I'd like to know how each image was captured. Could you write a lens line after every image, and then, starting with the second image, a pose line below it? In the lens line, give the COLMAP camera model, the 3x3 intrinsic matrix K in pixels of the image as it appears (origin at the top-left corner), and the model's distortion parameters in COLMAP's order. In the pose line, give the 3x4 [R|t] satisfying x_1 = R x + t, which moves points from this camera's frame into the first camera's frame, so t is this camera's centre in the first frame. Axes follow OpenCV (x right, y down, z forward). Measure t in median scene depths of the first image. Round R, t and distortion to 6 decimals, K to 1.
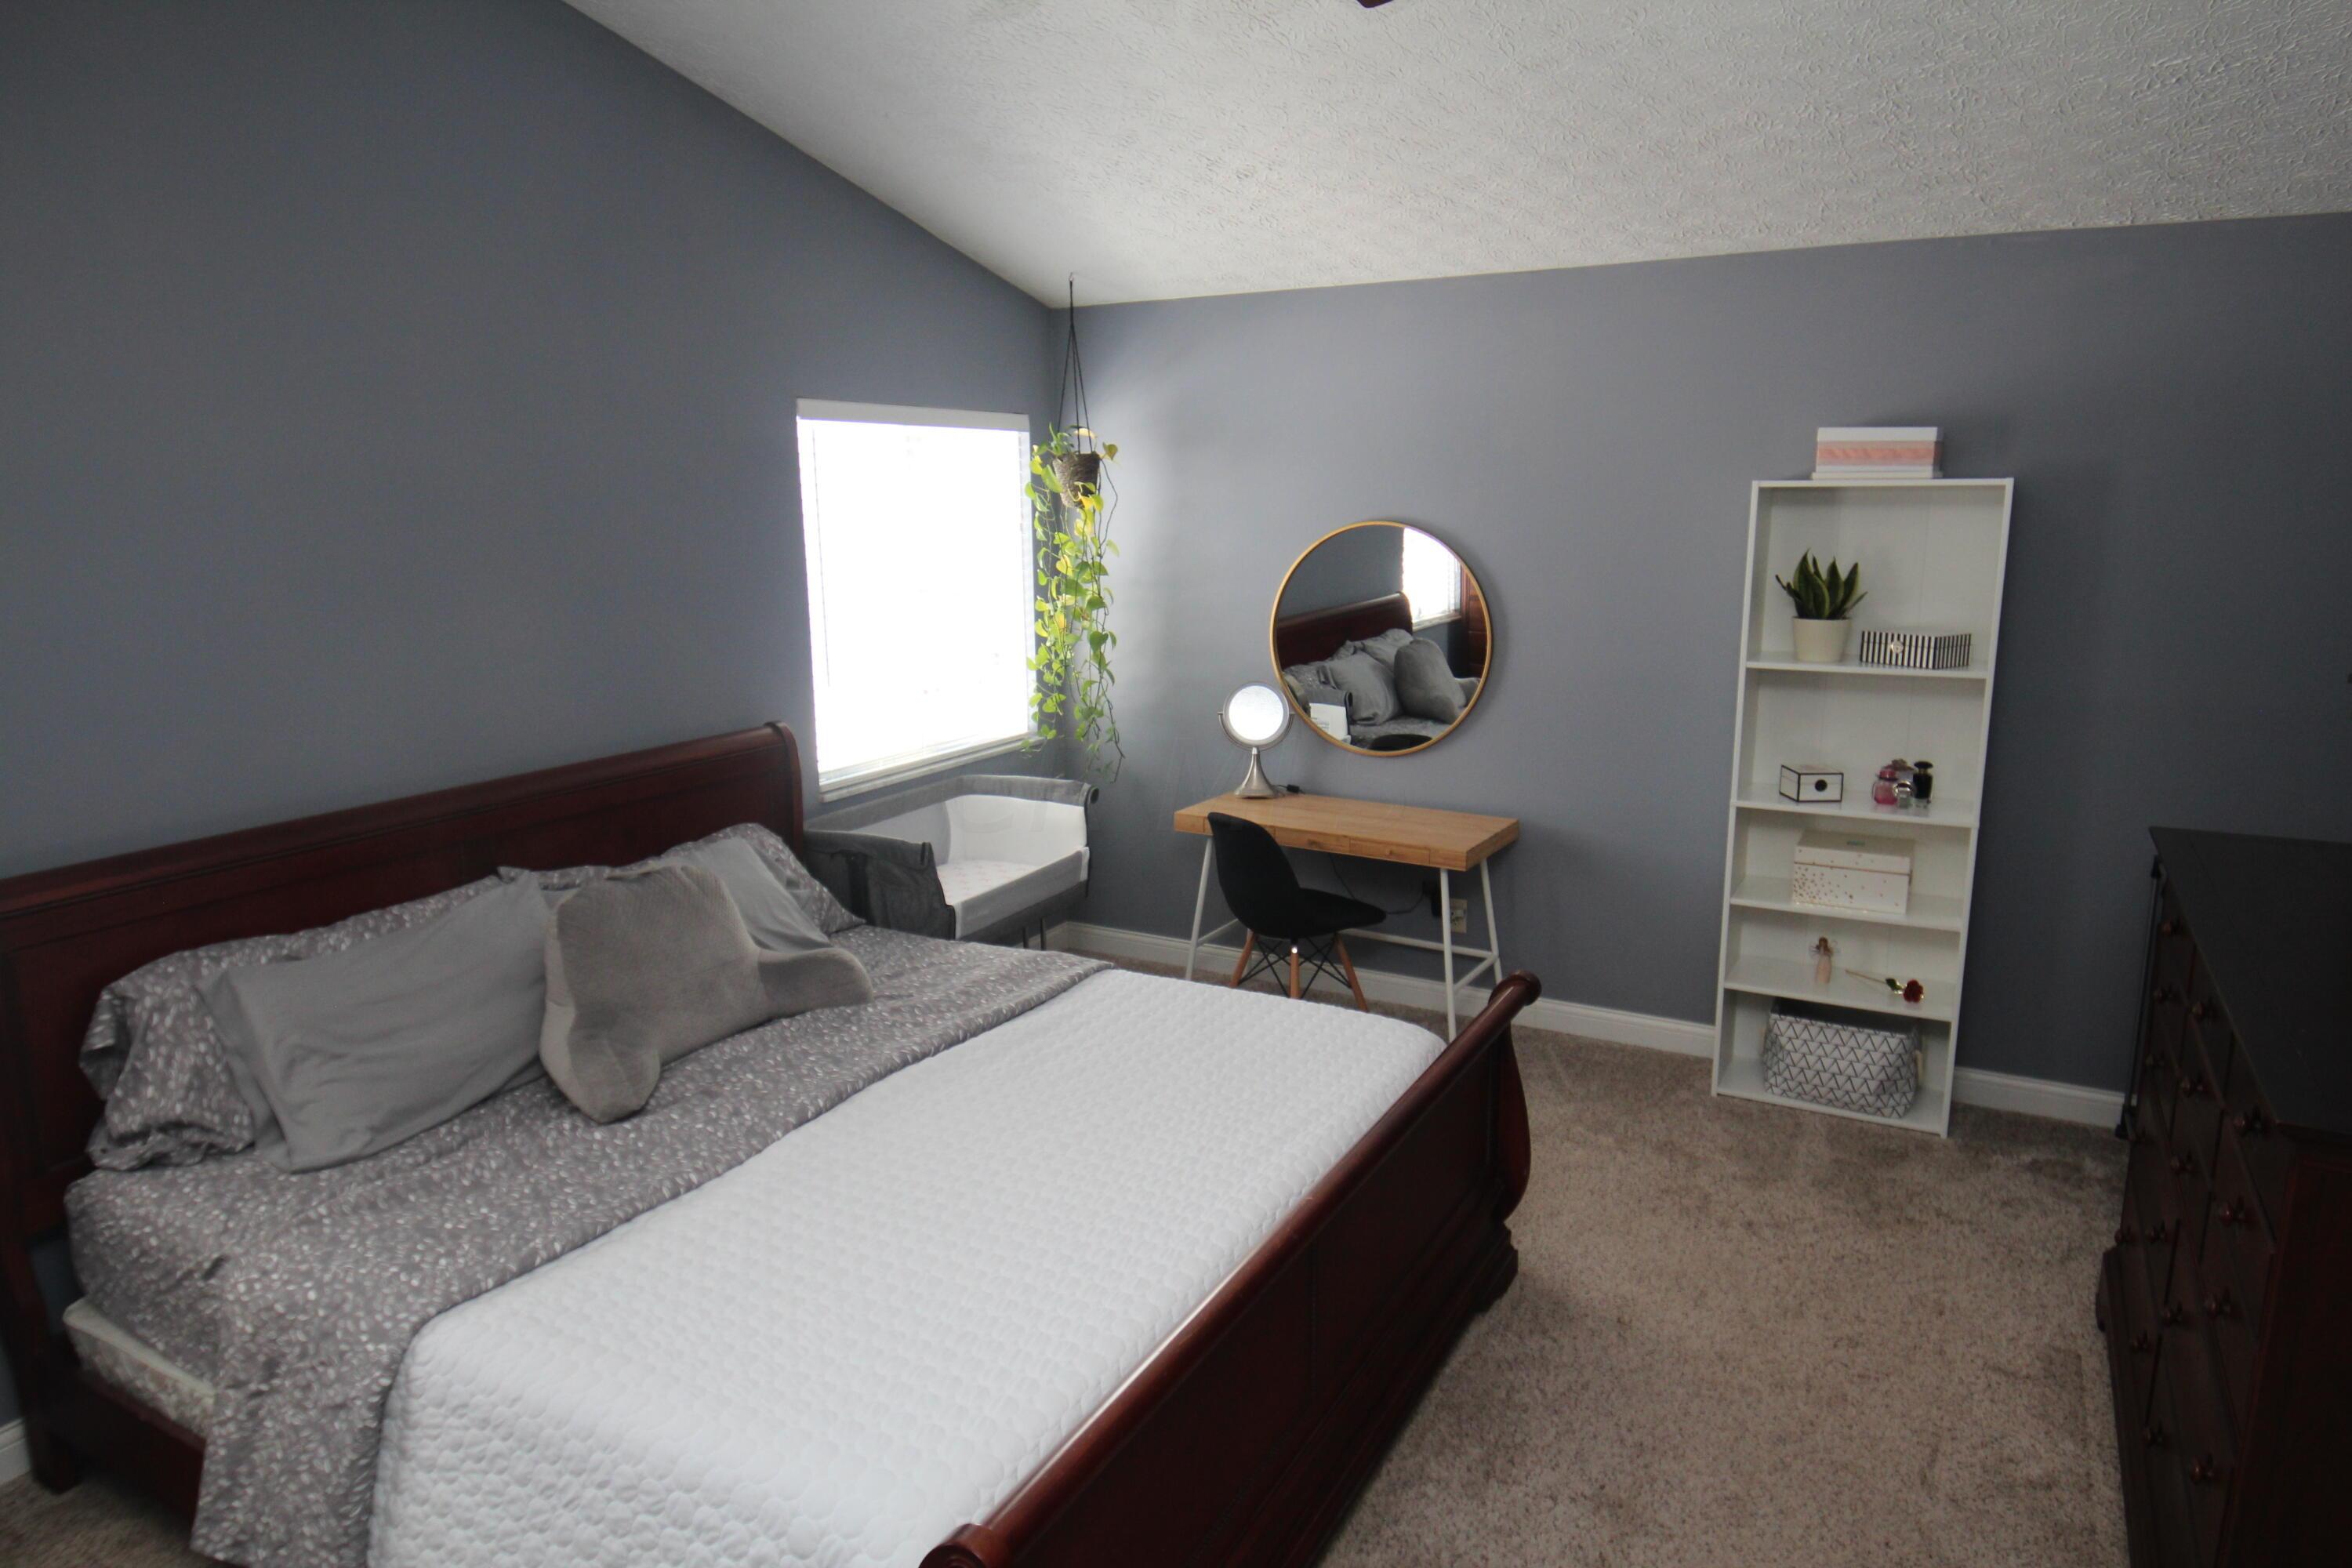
lens RADIAL K [[1453.9, 0, 1176.0], [0, 1453.9, 784.0], [0, 0, 1]] dist [-0.000364, -0.000394]
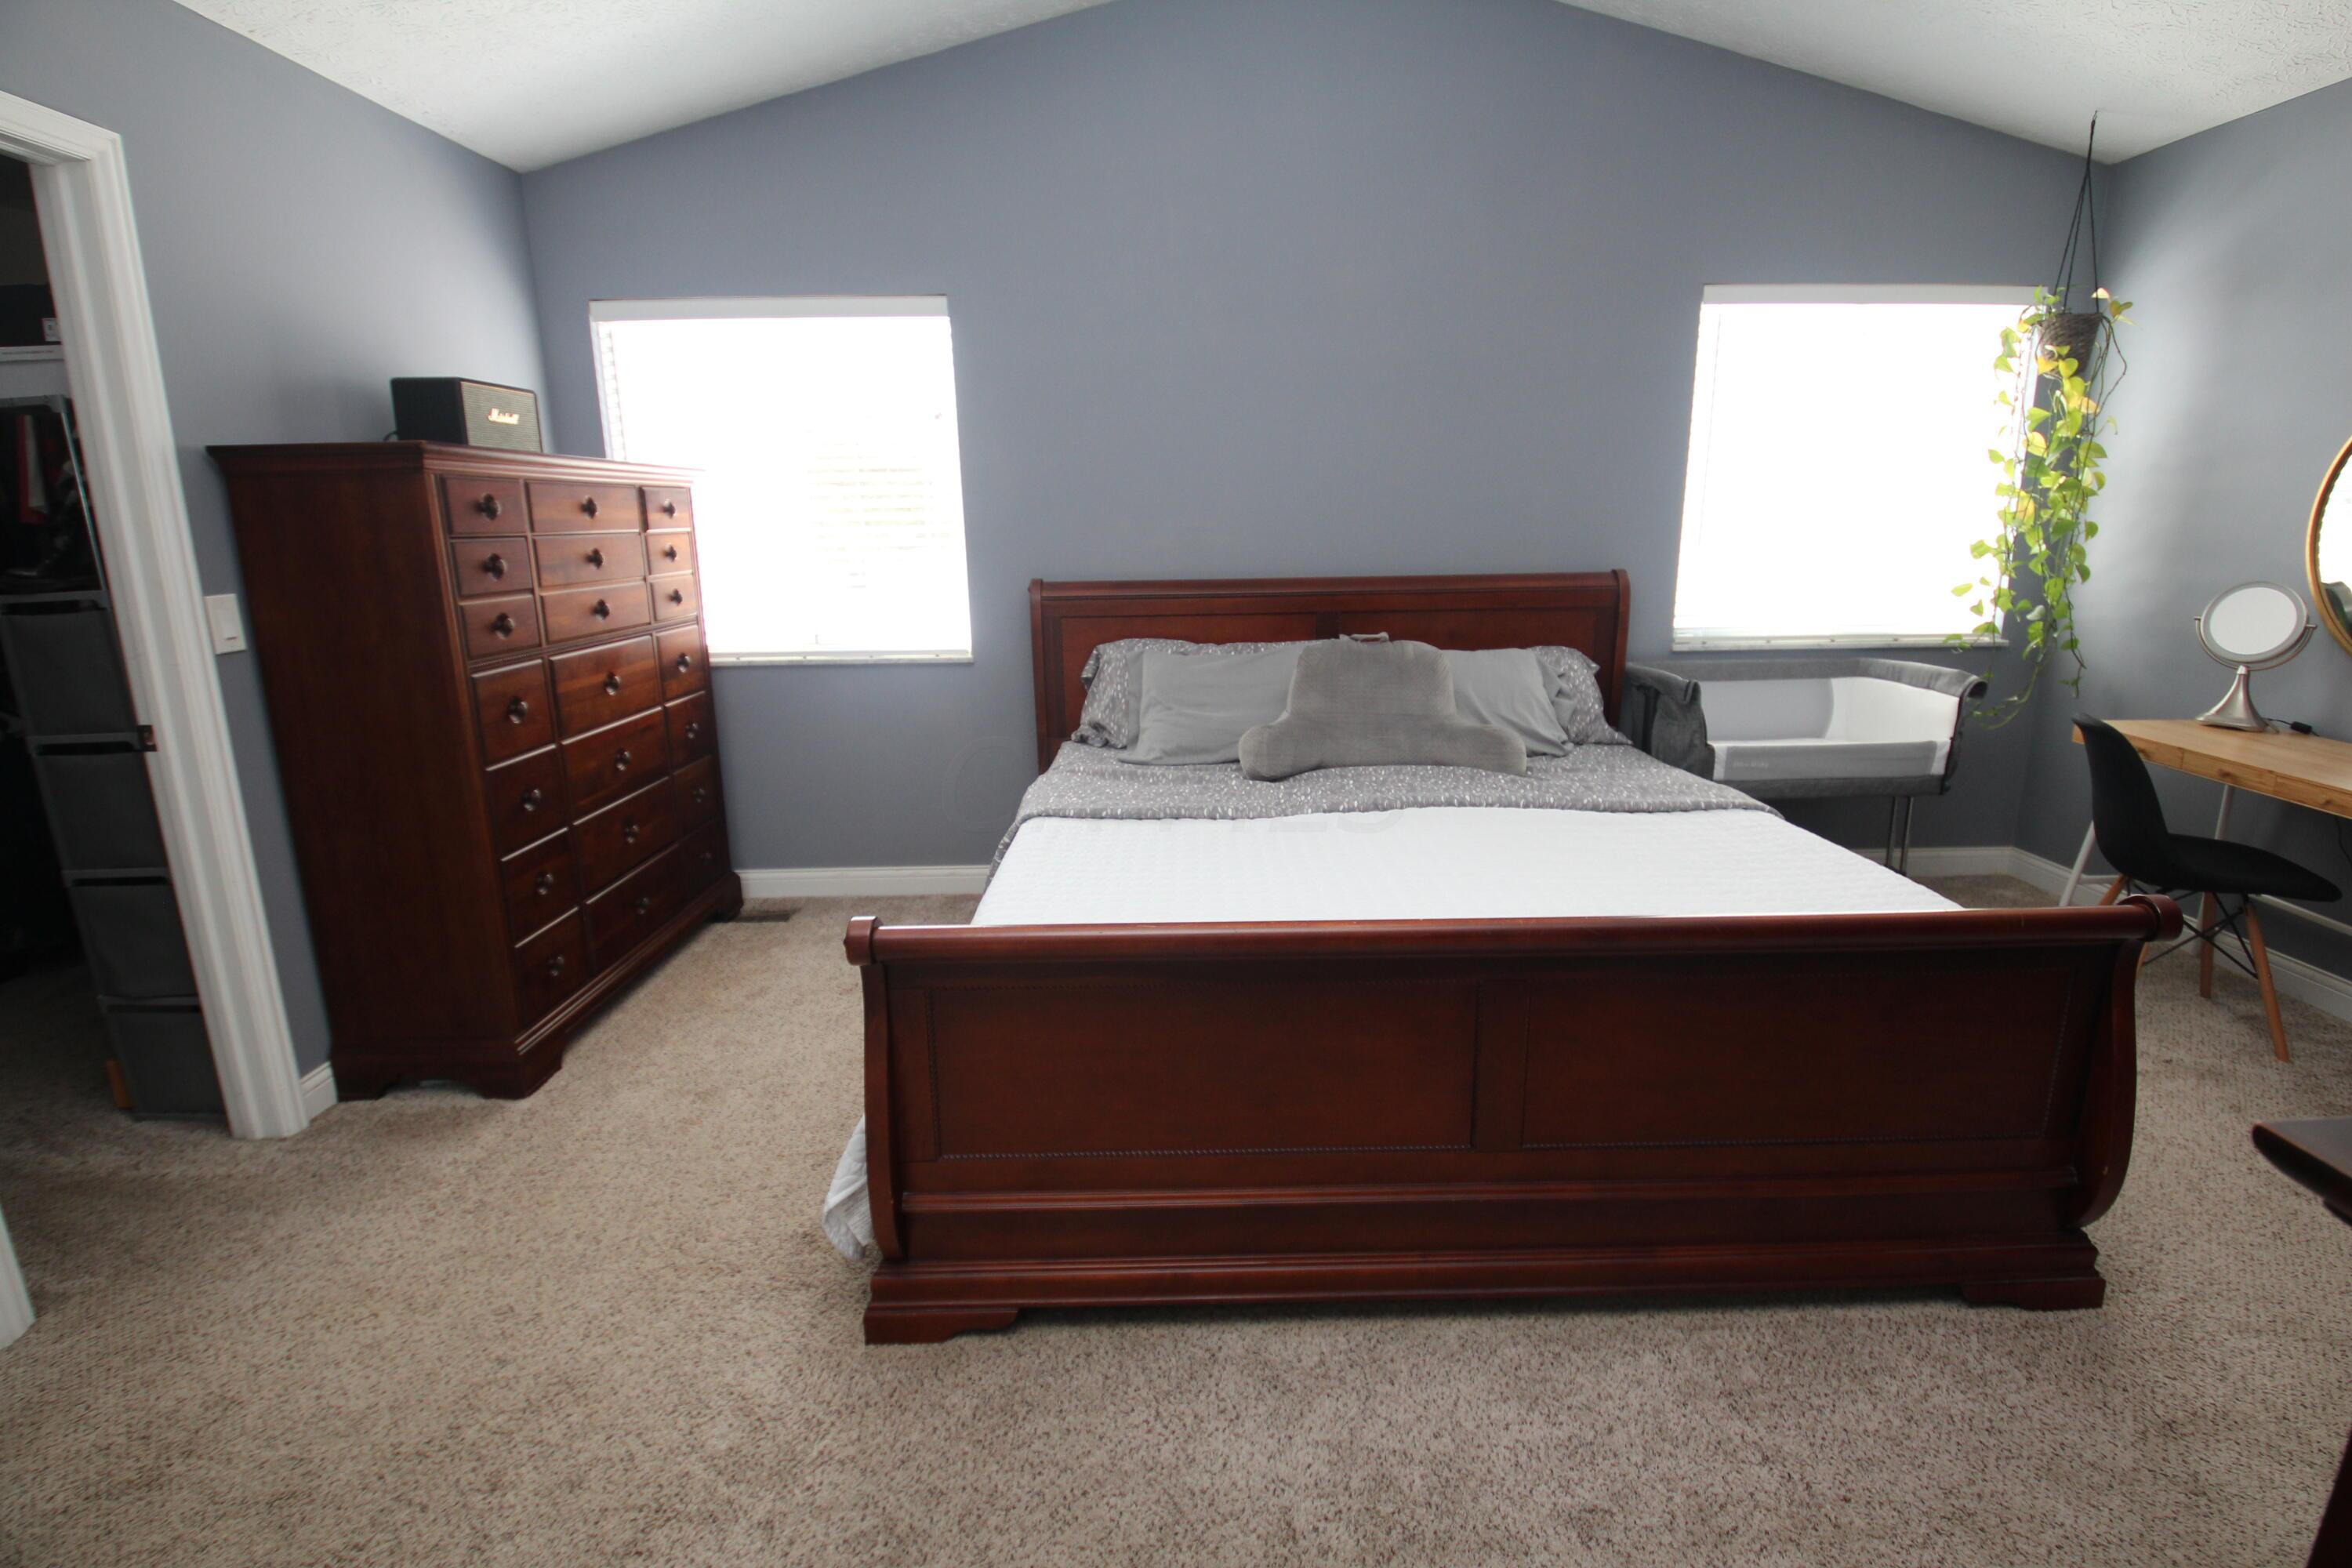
lens RADIAL K [[1084.9, 0, 1176.0], [0, 1084.9, 784.0], [0, 0, 1]] dist [0.002645, -0.017021]
pose [[0.484593, 0.204438, -0.850514, 0.339787], [-0.164554, 0.976252, 0.140904, 0.062666], [0.859122, 0.071674, 0.506726, 0.251636]]
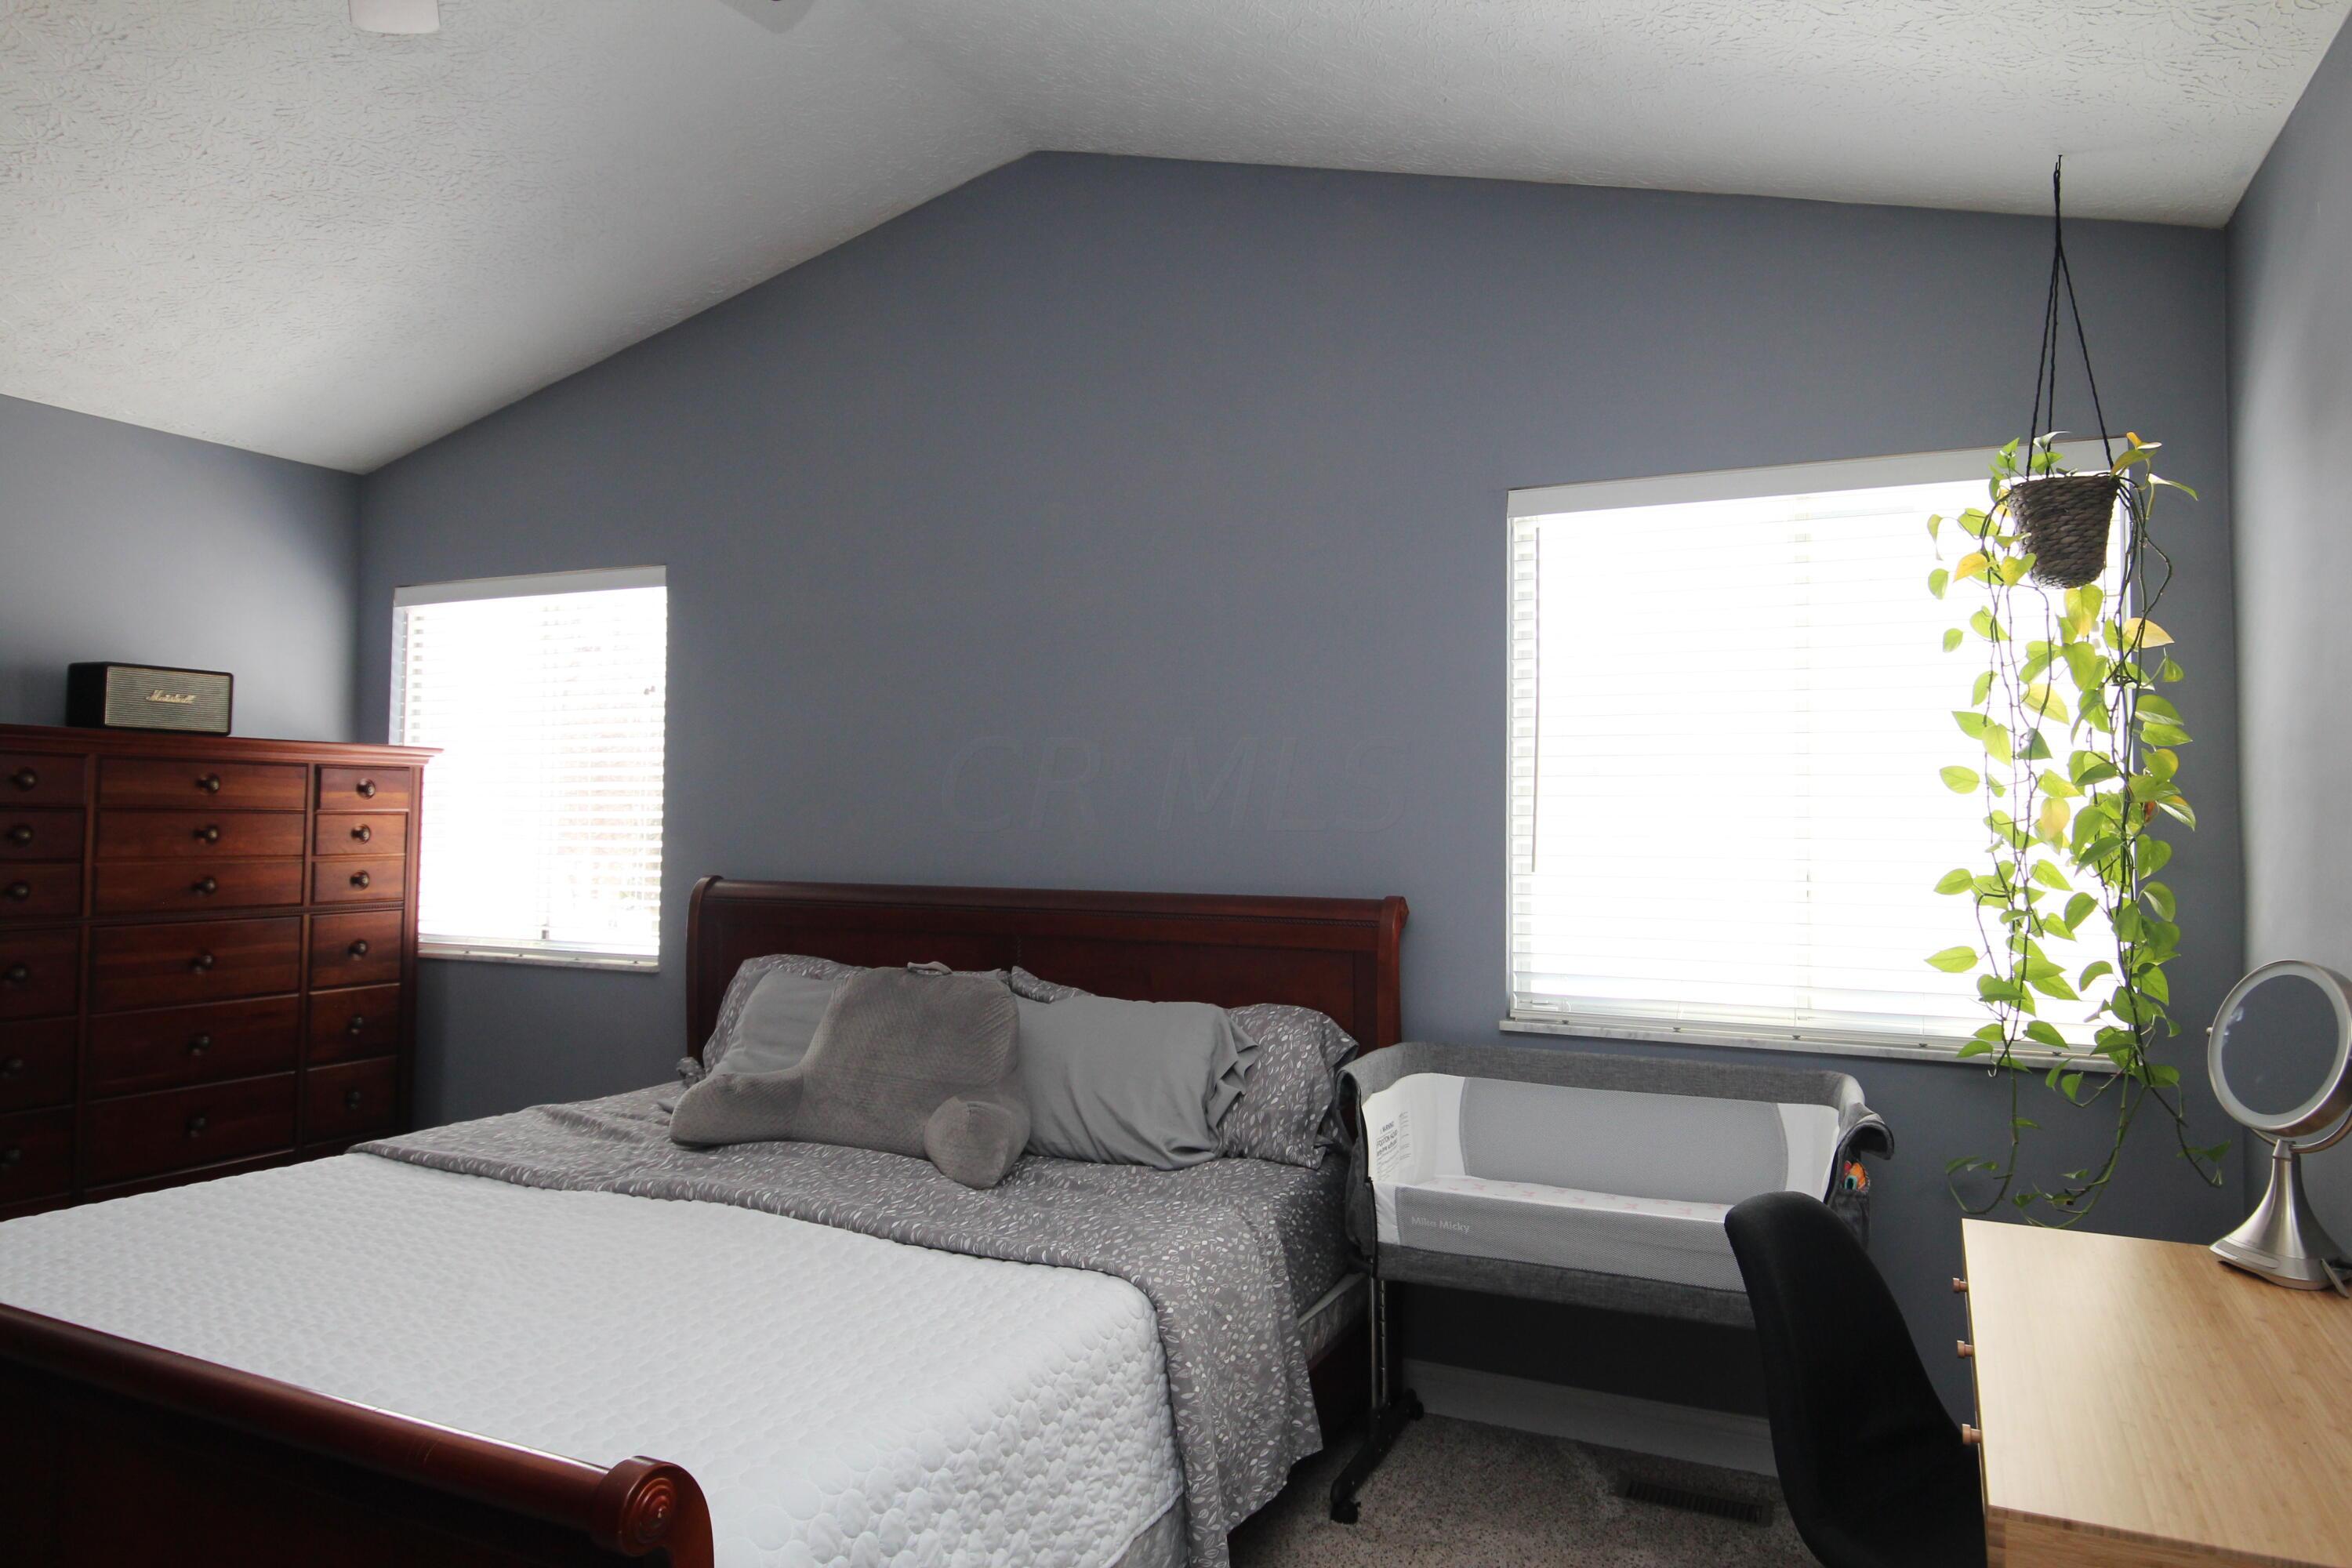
lens RADIAL K [[1425.7, 0, 1176.0], [0, 1425.7, 784.0], [0, 0, 1]] dist [0.015316, 0.000148]
pose [[0.065954, -0.020891, -0.997604, 0.485977], [-0.211315, 0.976812, -0.034426, -0.051675], [0.975190, 0.213079, 0.060010, 0.828514]]
